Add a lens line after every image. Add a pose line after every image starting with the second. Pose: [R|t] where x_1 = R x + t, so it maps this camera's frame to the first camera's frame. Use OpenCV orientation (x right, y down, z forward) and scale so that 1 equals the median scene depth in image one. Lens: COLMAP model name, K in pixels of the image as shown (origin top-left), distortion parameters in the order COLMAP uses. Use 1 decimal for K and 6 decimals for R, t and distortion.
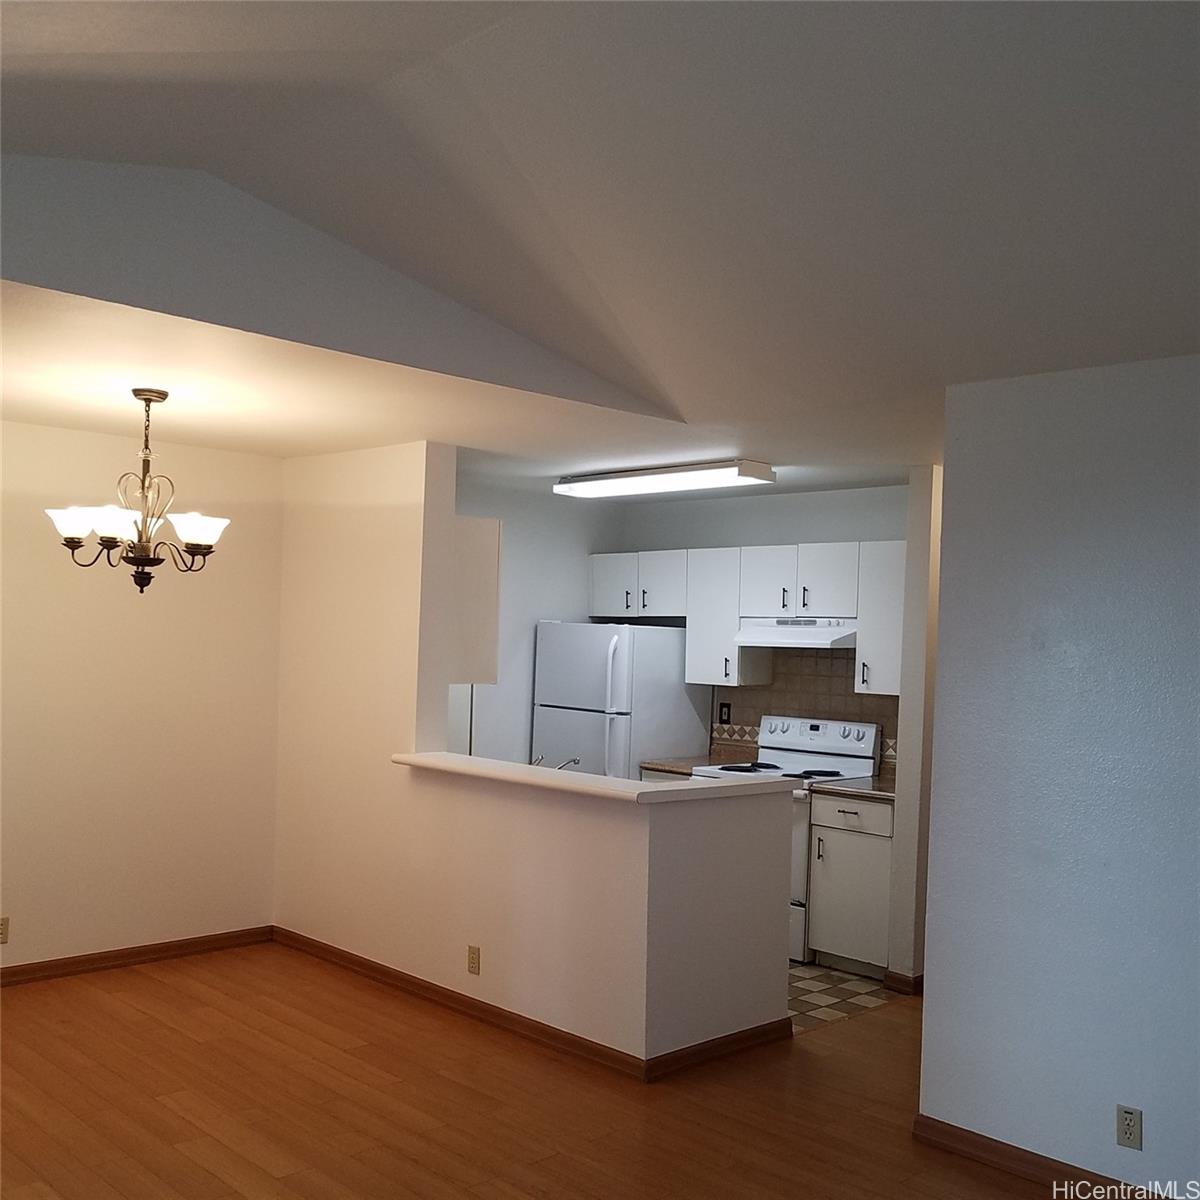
lens RADIAL K [[1244.4, 0, 597.2], [0, 1244.4, 656.9], [0, 0, 1]] dist [0.055778, -0.087073]
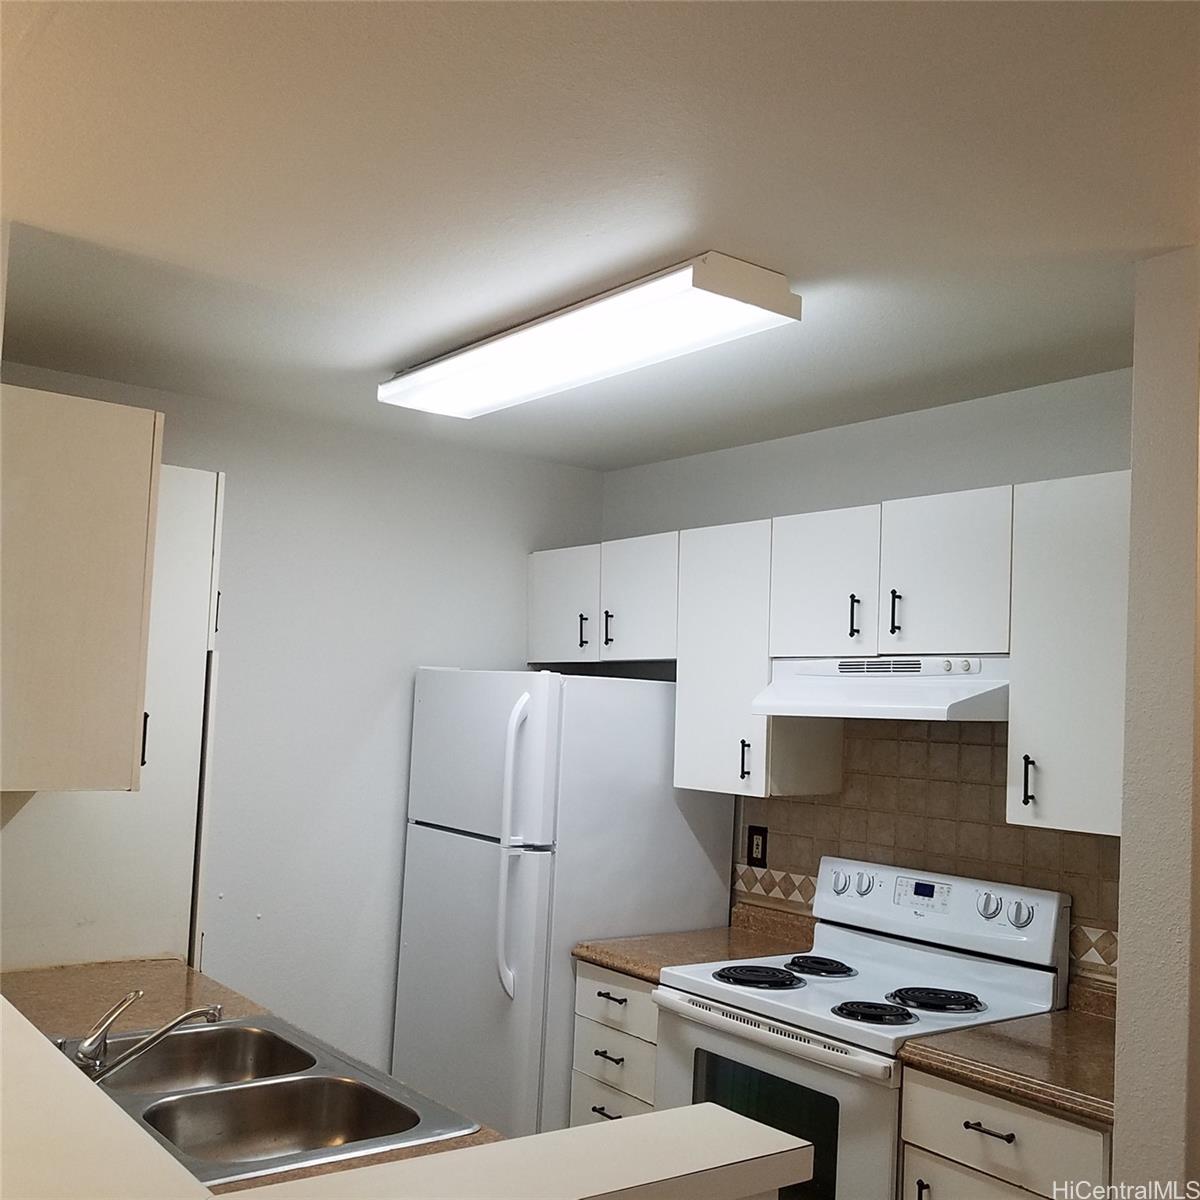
lens RADIAL K [[1255.7, 0, 600.6], [0, 1255.7, 640.6], [0, 0, 1]] dist [0.042220, -0.008538]
pose [[0.991881, 0.003887, -0.127108, 0.114601], [-0.013353, 0.997191, -0.073705, -0.000954], [0.126464, 0.074804, 0.989147, 0.509183]]
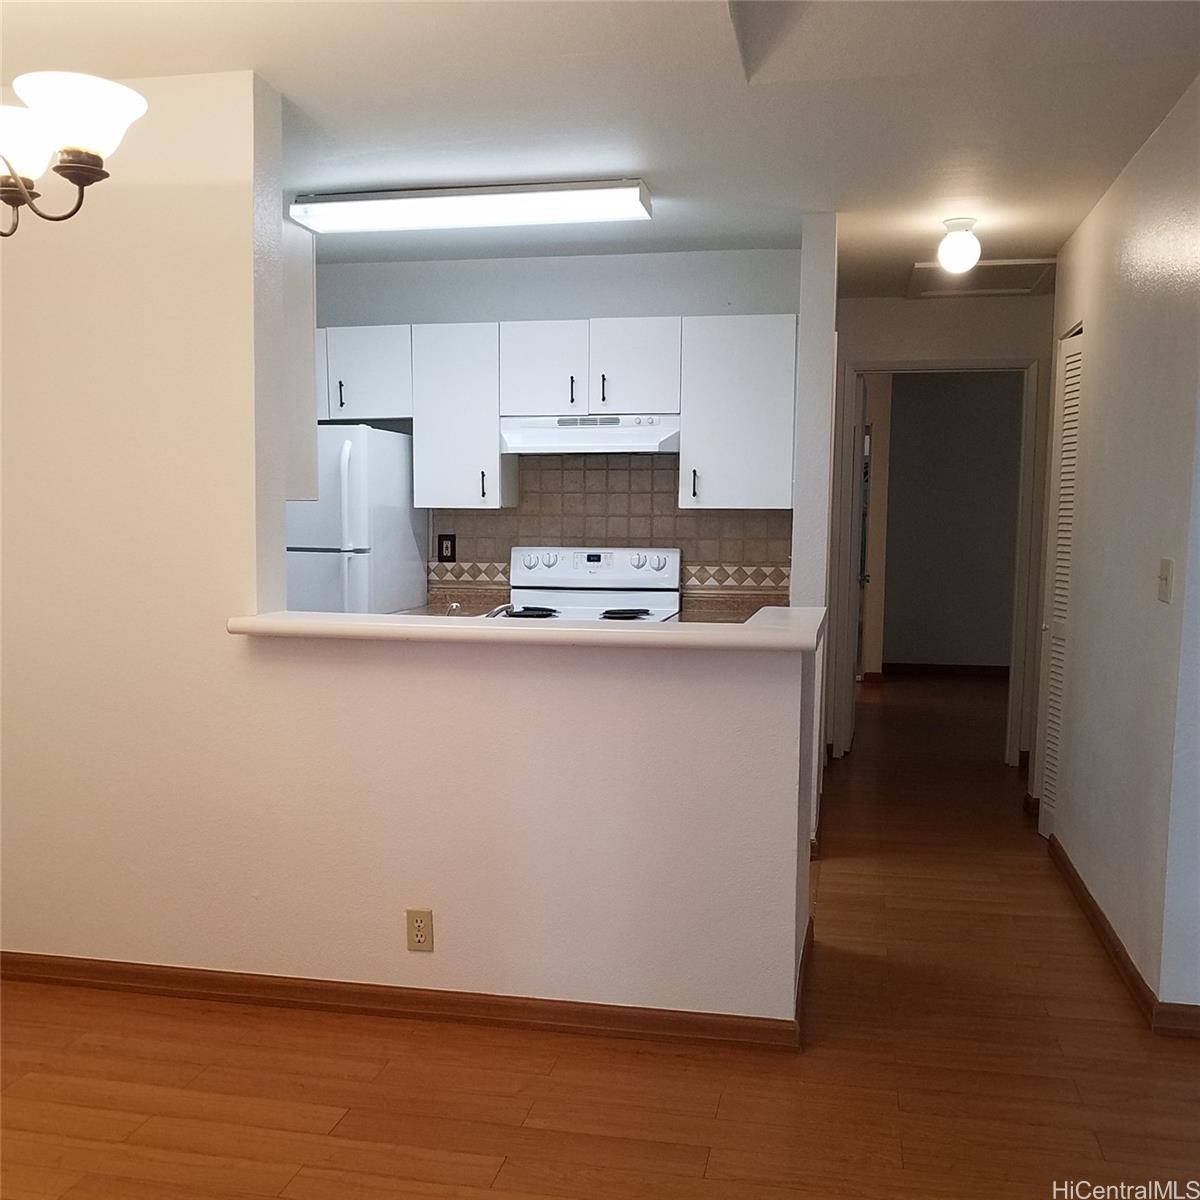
lens RADIAL K [[1272.0, 0, 602.2], [0, 1272.0, 639.5], [0, 0, 1]] dist [-0.008269, 0.002317]
pose [[0.830158, -0.081002, 0.551612, -0.278353], [0.027389, 0.994120, 0.104763, 0.024108], [-0.556855, -0.071862, 0.827495, 0.327063]]
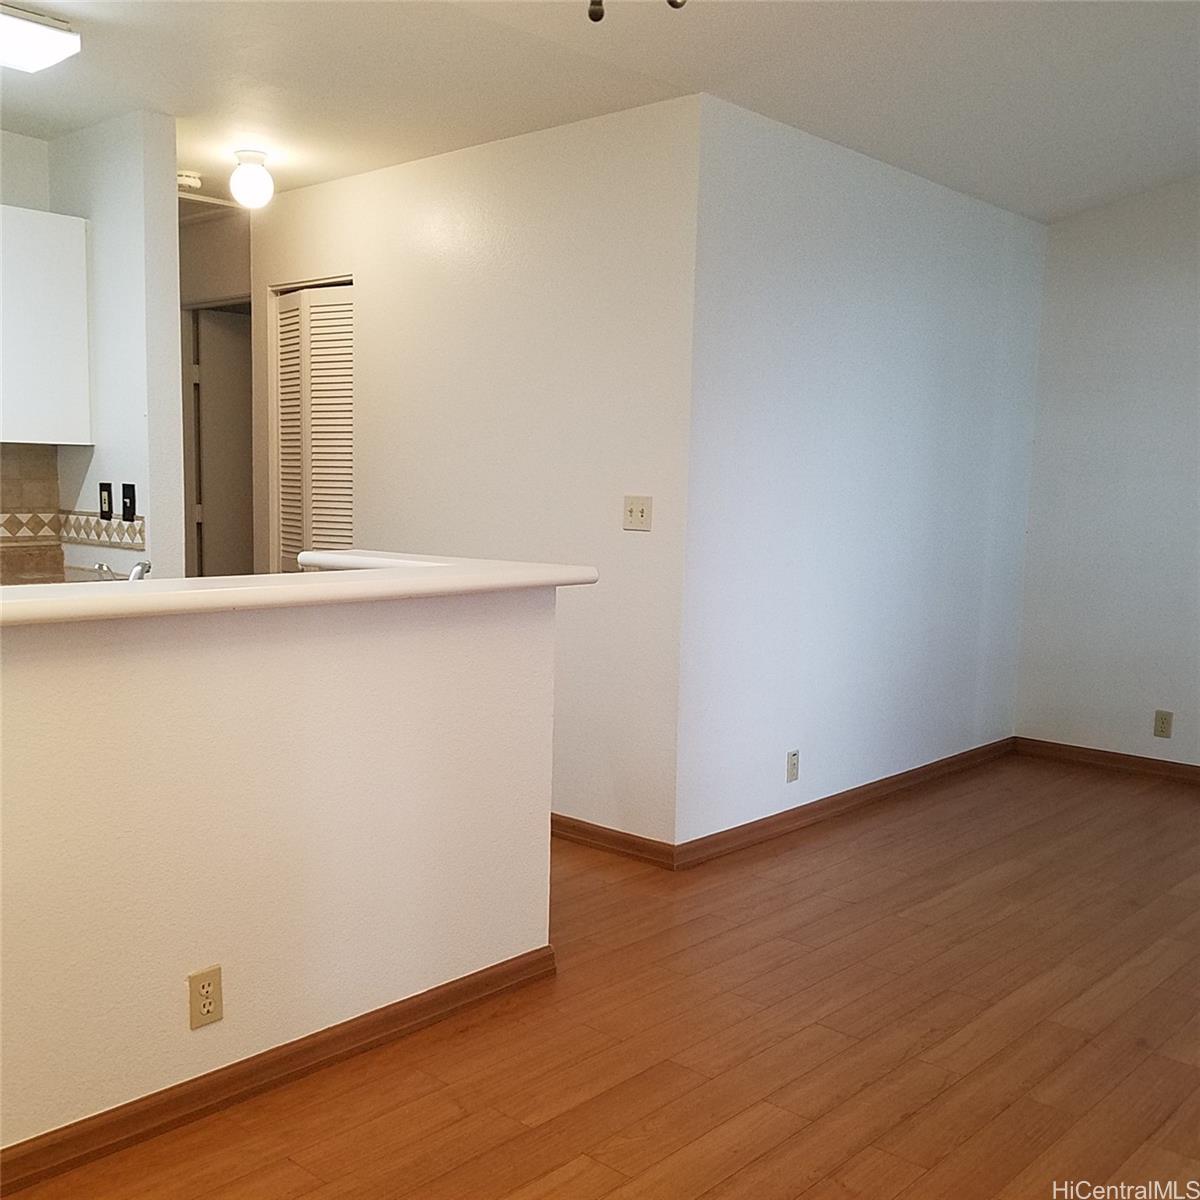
lens RADIAL K [[1244.4, 0, 597.2], [0, 1244.4, 656.9], [0, 0, 1]] dist [0.055778, -0.087073]
pose [[-0.054216, -0.173186, 0.983396, -0.422338], [-0.006462, 0.984885, 0.173092, 0.023774], [-0.998508, 0.003030, -0.054515, 0.669383]]
